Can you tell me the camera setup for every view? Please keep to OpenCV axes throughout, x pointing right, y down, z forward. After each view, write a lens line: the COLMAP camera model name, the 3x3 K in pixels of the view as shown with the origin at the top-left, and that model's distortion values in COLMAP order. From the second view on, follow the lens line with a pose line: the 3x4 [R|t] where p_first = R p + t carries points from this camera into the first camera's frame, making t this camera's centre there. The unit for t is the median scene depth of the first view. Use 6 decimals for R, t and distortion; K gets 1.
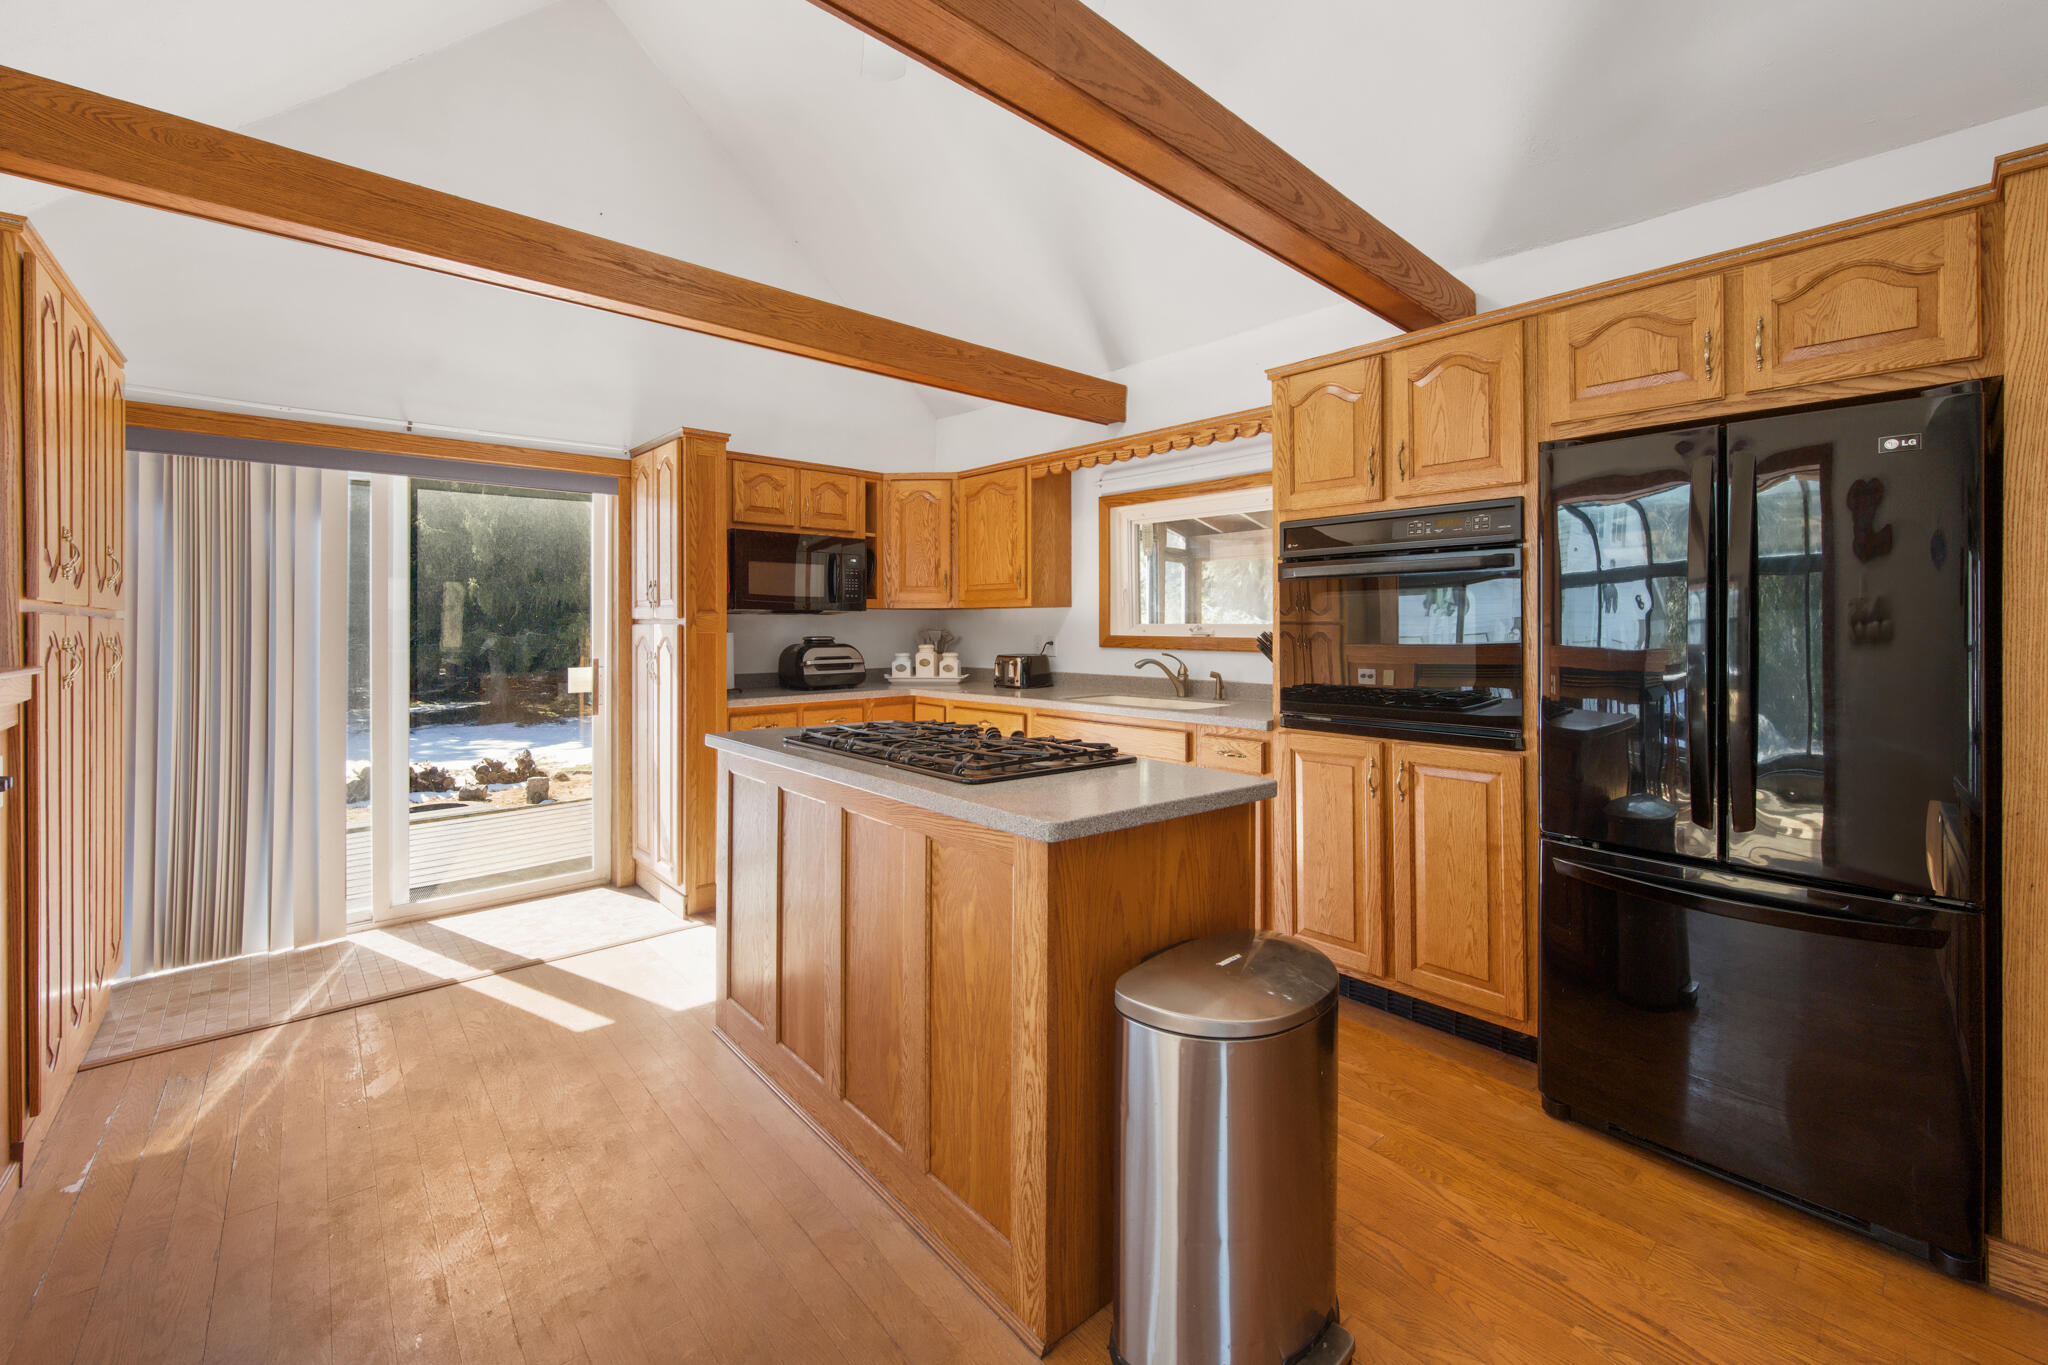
lens RADIAL K [[833.1, 0, 1020.2], [0, 833.1, 621.3], [0, 0, 1]] dist [-0.002386, -0.000334]
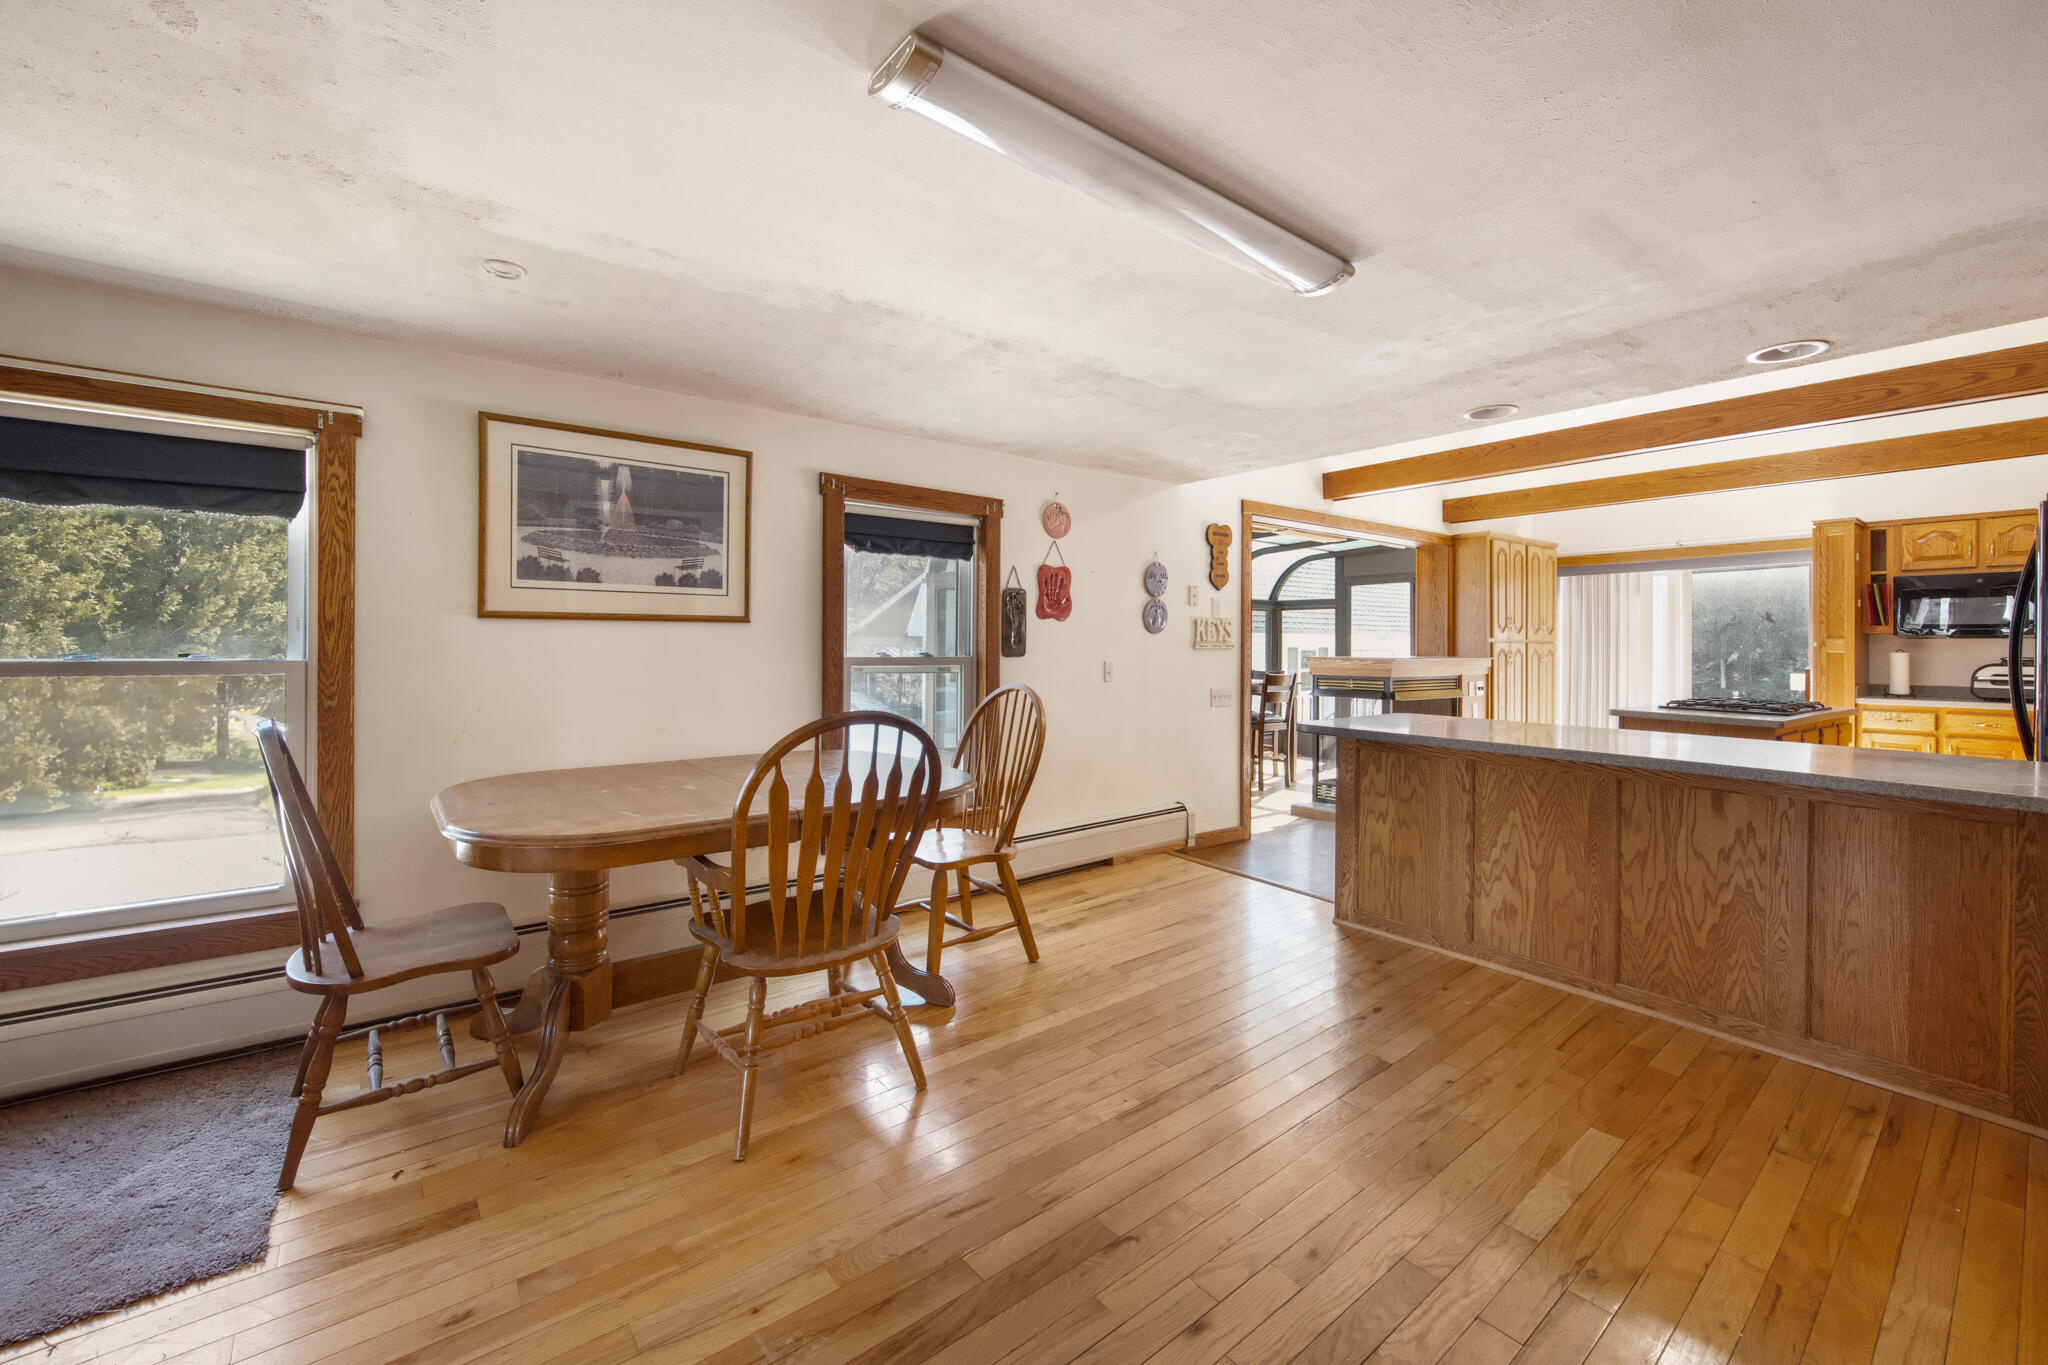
lens RADIAL K [[832.3, 0, 1033.4], [0, 832.3, 644.4], [0, 0, 1]] dist [0.011393, 0.000187]
pose [[-0.064178, -0.000764, -0.997938, 1.207254], [0.000583, 1.000000, -0.000804, 0.000223], [0.997938, -0.000634, -0.064178, -0.348816]]
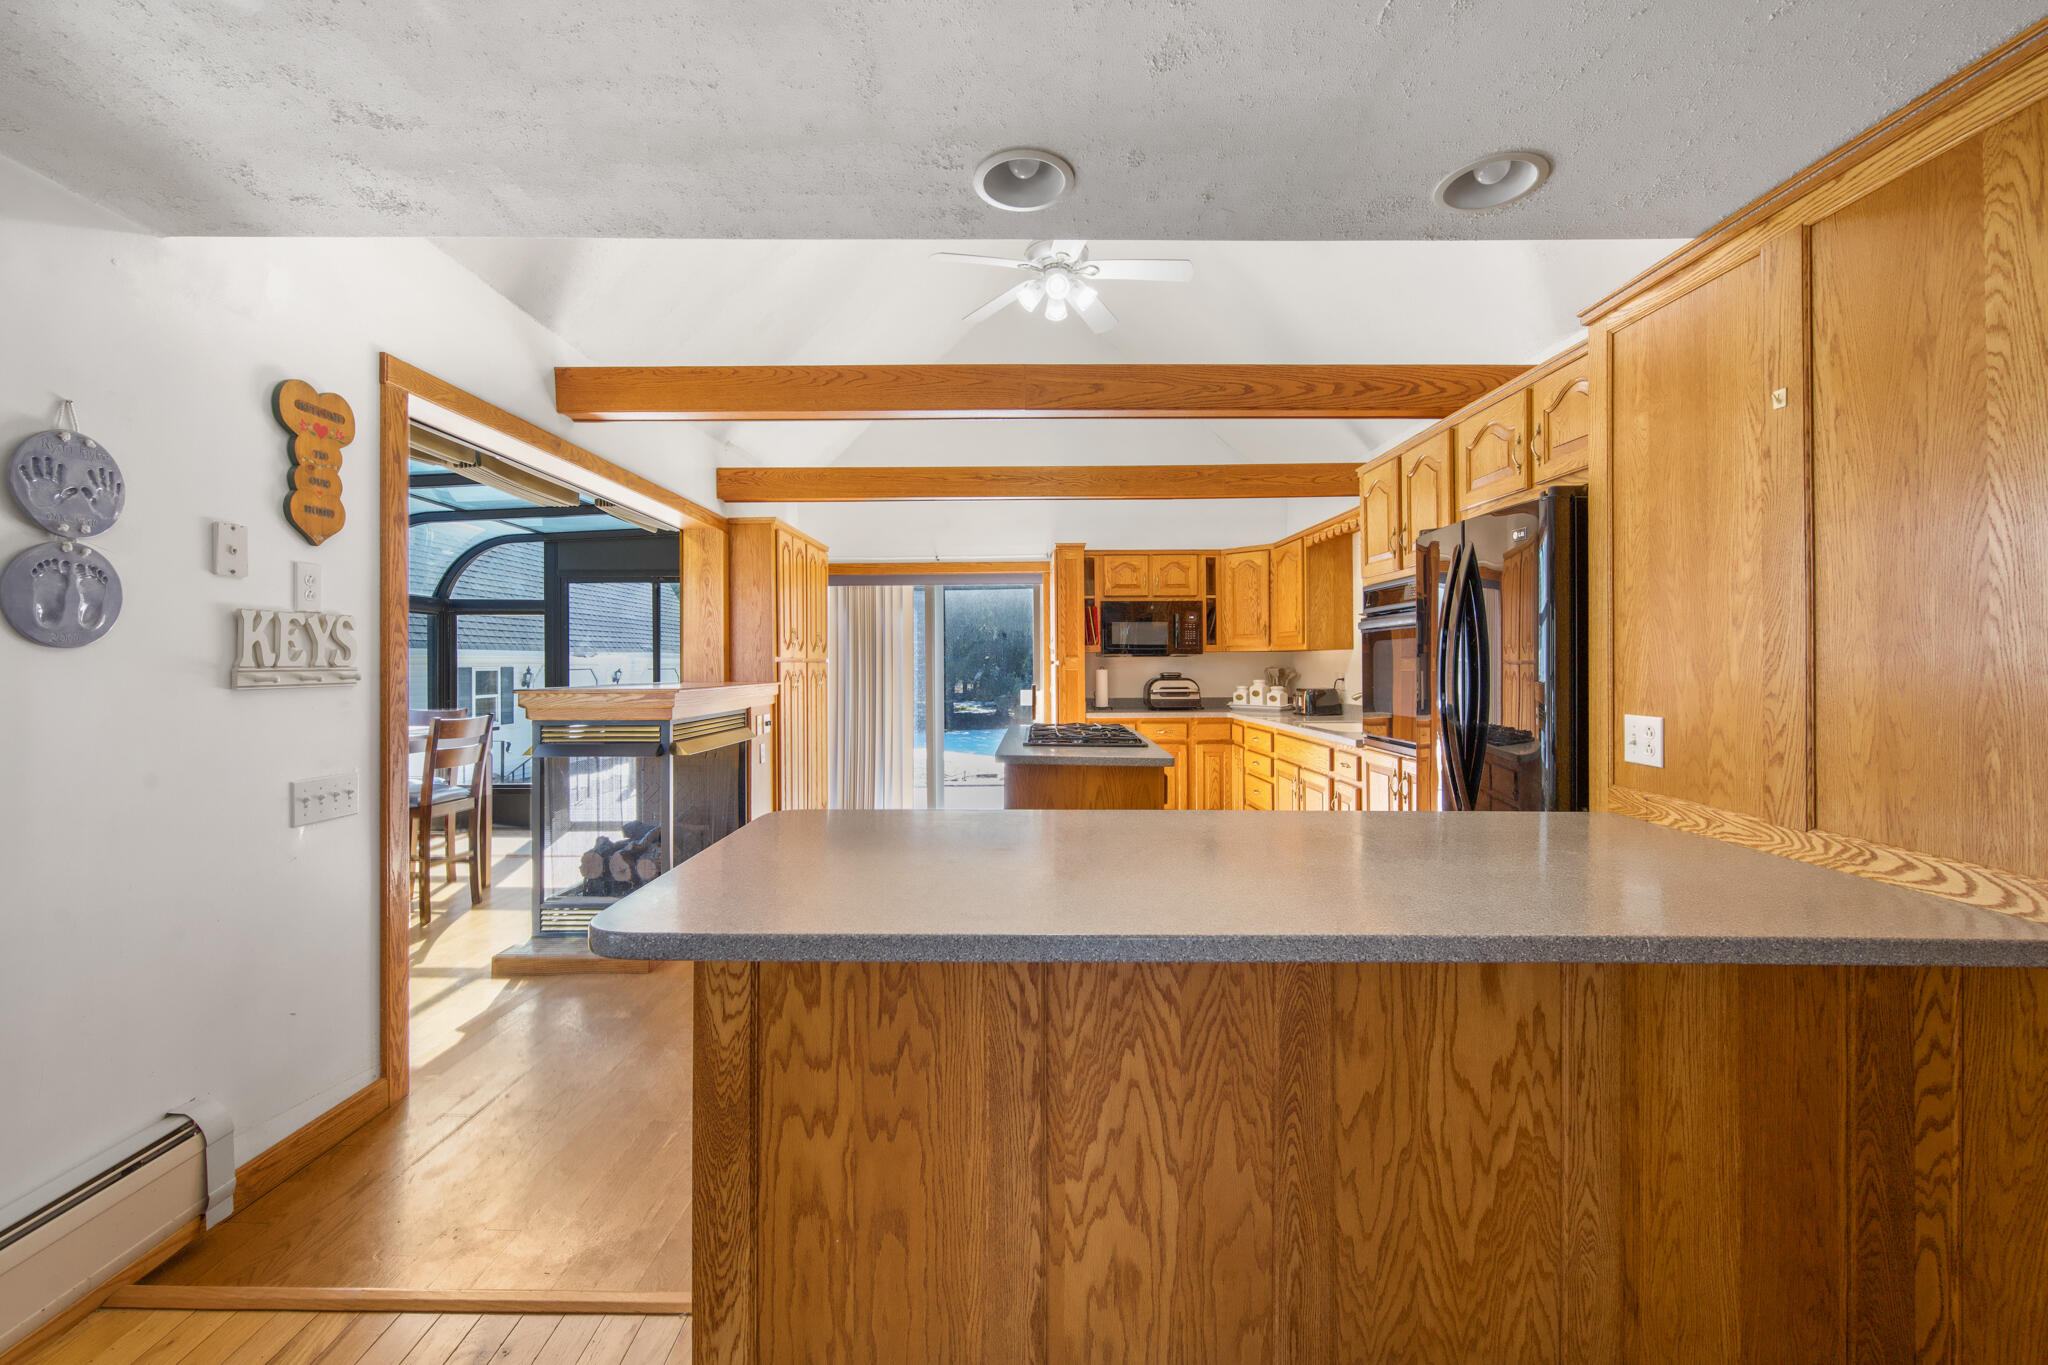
lens RADIAL K [[823.9, 0, 1016.1], [0, 823.9, 659.3], [0, 0, 1]] dist [-0.001076, -0.000108]
pose [[0.742114, -0.004284, -0.670260, 0.582111], [0.006266, 0.999980, 0.000546, -0.007895], [0.670245, -0.004606, 0.742126, -0.233947]]
